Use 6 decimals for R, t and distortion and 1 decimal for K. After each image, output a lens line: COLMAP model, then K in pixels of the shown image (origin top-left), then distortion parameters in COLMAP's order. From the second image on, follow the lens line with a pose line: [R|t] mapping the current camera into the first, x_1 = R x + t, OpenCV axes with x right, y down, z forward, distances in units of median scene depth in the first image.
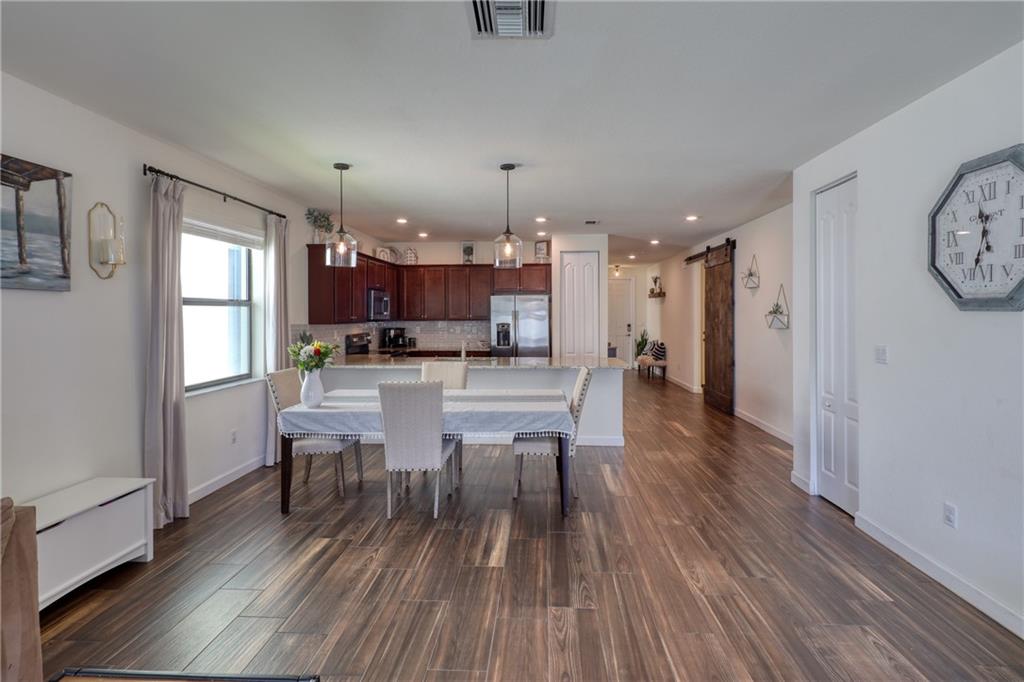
lens RADIAL K [[498.0, 0, 516.6], [0, 498.0, 314.8], [0, 0, 1]] dist [0.012718, -0.006250]
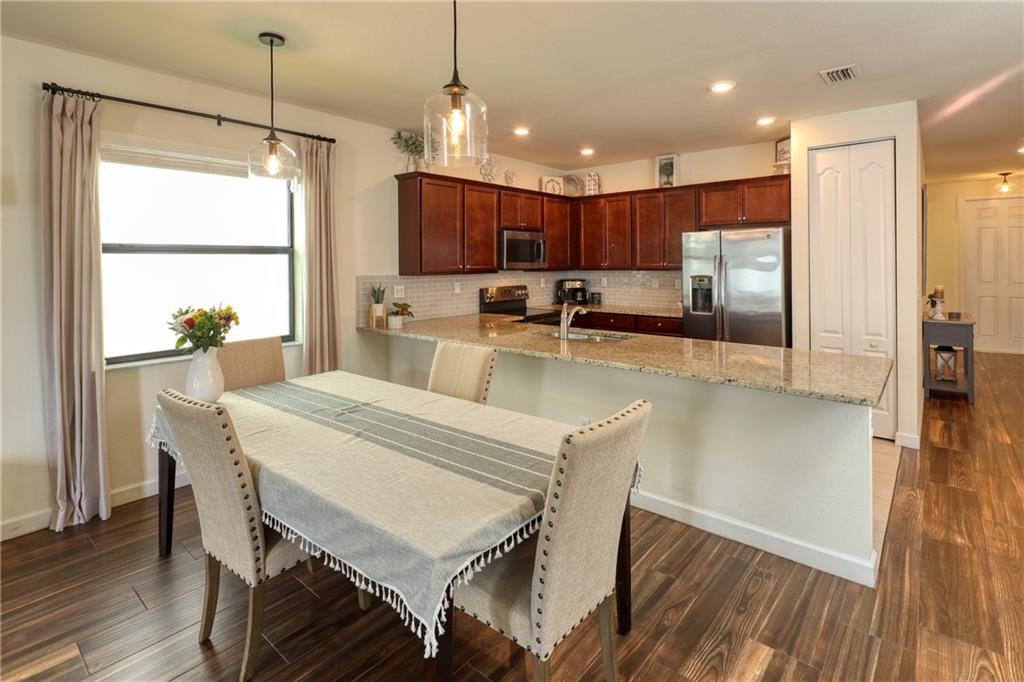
lens RADIAL K [[498.0, 0, 518.9], [0, 498.0, 259.6], [0, 0, 1]] dist [0.012718, -0.006250]
pose [[0.801931, -0.004407, -0.597400, 0.162992], [0.003534, 0.999990, -0.002633, -0.002302], [0.597406, 0.000000, 0.801939, 0.358920]]
